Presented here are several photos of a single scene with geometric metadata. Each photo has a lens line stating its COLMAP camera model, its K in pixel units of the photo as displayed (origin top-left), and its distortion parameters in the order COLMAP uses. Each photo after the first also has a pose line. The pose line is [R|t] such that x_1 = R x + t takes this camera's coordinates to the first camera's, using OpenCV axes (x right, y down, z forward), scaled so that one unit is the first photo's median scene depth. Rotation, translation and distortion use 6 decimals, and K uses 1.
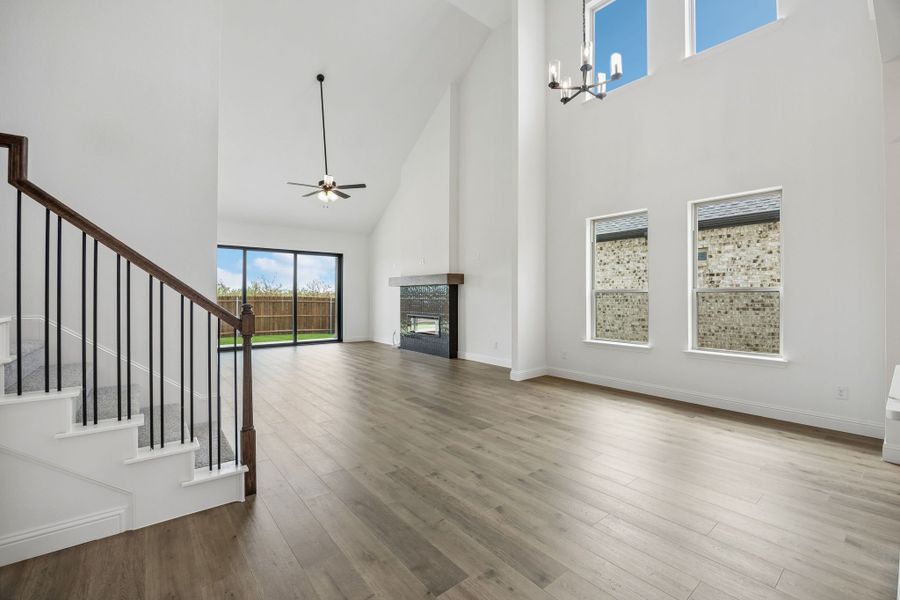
lens RADIAL K [[381.2, 0, 459.5], [0, 381.2, 297.5], [0, 0, 1]] dist [0.004267, 0.000203]
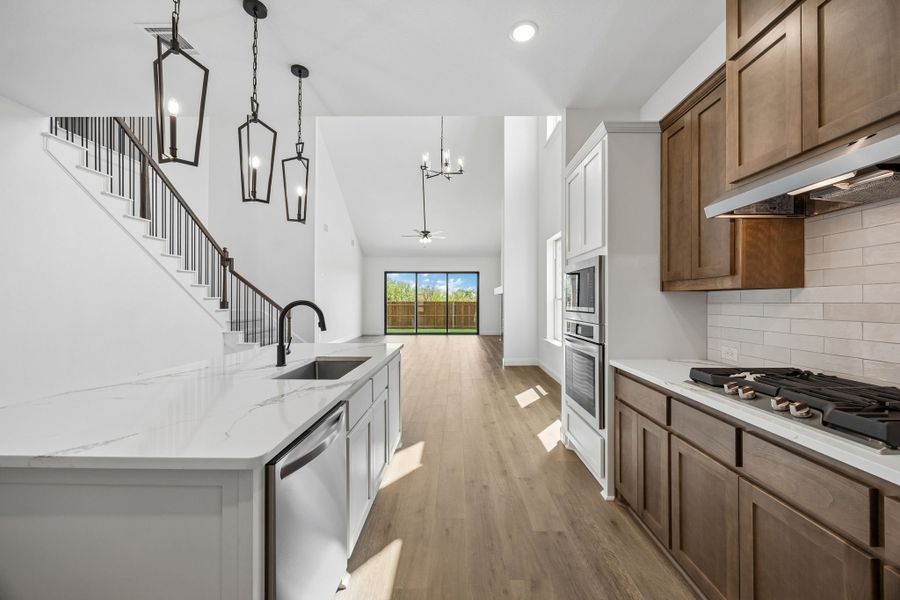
lens RADIAL K [[343.8, 0, 454.7], [0, 343.8, 300.9], [0, 0, 1]] dist [-0.000738, 0.000761]
pose [[0.762542, 0.001702, -0.646937, 0.501687], [-0.003032, 0.999995, -0.000943, -0.006052], [0.646932, 0.002681, 0.762543, -0.020793]]
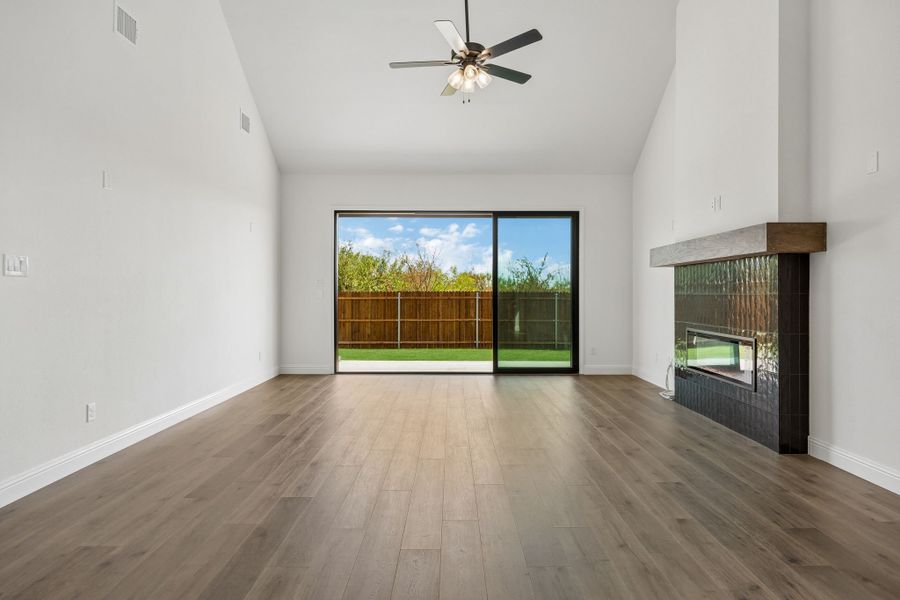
lens RADIAL K [[533.6, 0, 457.0], [0, 533.6, 298.6], [0, 0, 1]] dist [0.001085, 0.000956]
pose [[0.774028, 0.005601, -0.633126, 0.050106], [-0.000256, 0.999964, 0.008533, 0.004487], [0.633151, -0.006443, 0.774002, 0.337313]]
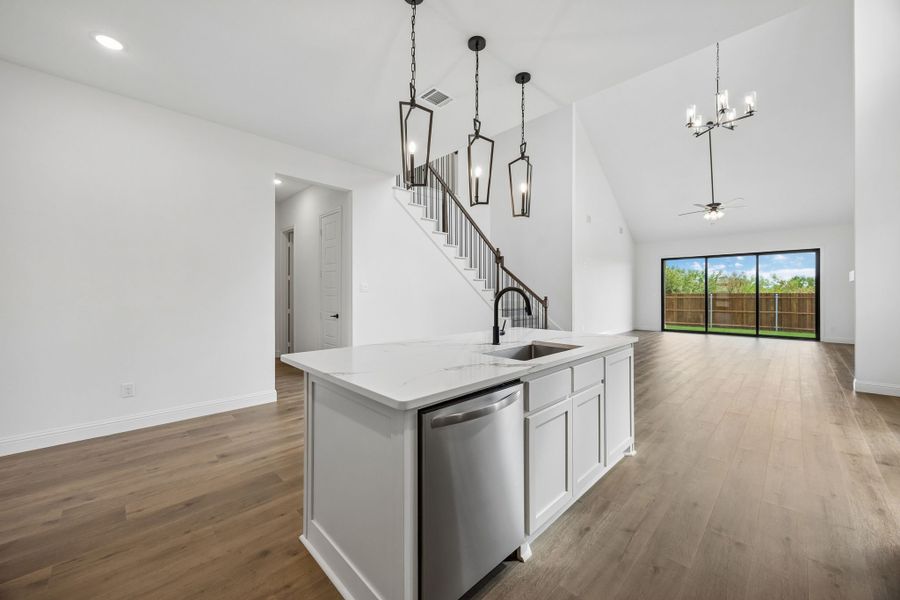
lens RADIAL K [[343.8, 0, 457.0], [0, 343.8, 293.8], [0, 0, 1]] dist [-0.000738, 0.000761]
pose [[0.094852, -0.000624, -0.995491, 0.522975], [0.000564, 1.000000, -0.000573, -0.001127], [0.995491, -0.000508, 0.094853, 0.024967]]
